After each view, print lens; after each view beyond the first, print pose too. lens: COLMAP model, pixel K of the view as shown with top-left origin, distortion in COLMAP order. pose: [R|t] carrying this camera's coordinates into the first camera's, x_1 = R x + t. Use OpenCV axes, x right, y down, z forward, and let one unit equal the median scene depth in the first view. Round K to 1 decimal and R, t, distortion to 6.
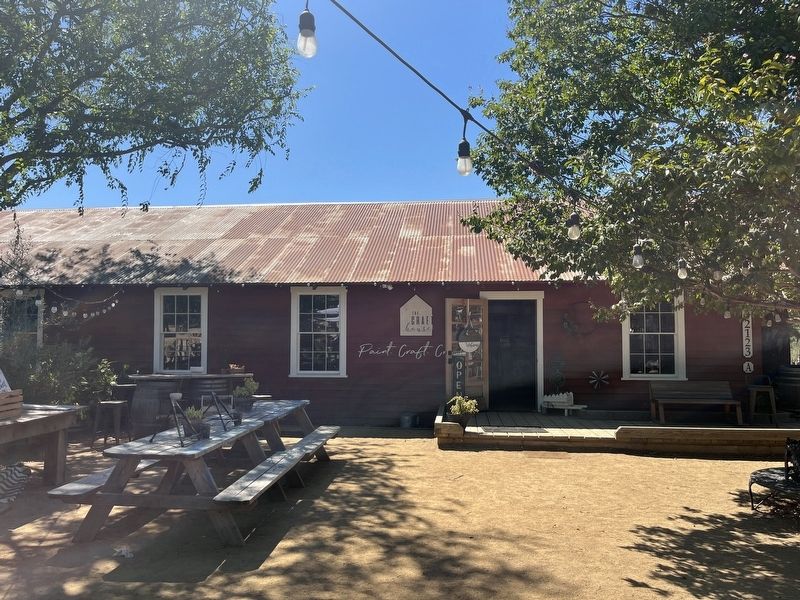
lens RADIAL K [[598.1, 0, 400.0], [0, 598.1, 300.0], [0, 0, 1]] dist [0.123053, -0.195025]
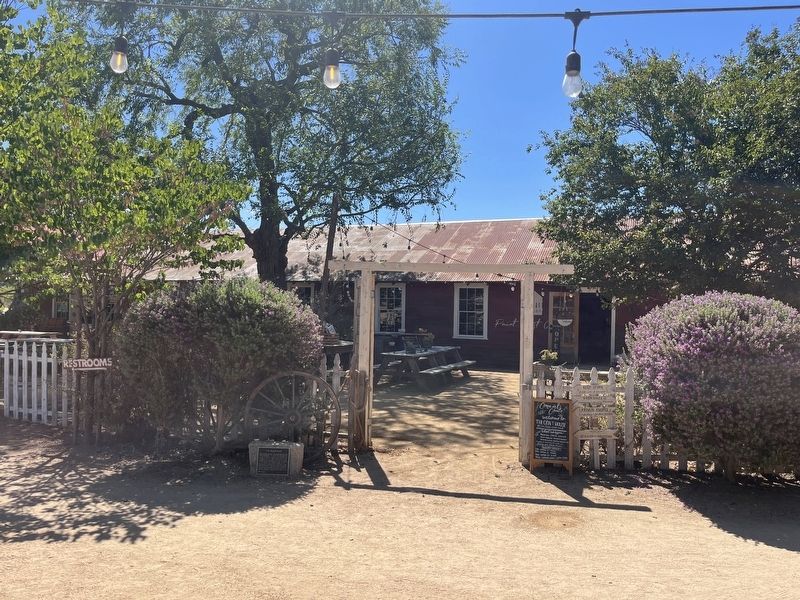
lens RADIAL K [[598.1, 0, 400.0], [0, 598.1, 300.0], [0, 0, 1]] dist [0.123053, -0.195025]
pose [[0.958851, 0.015877, -0.283465, 0.146054], [-0.005896, 0.999333, 0.036028, -0.035964], [0.283848, -0.032874, 0.958306, -0.633607]]
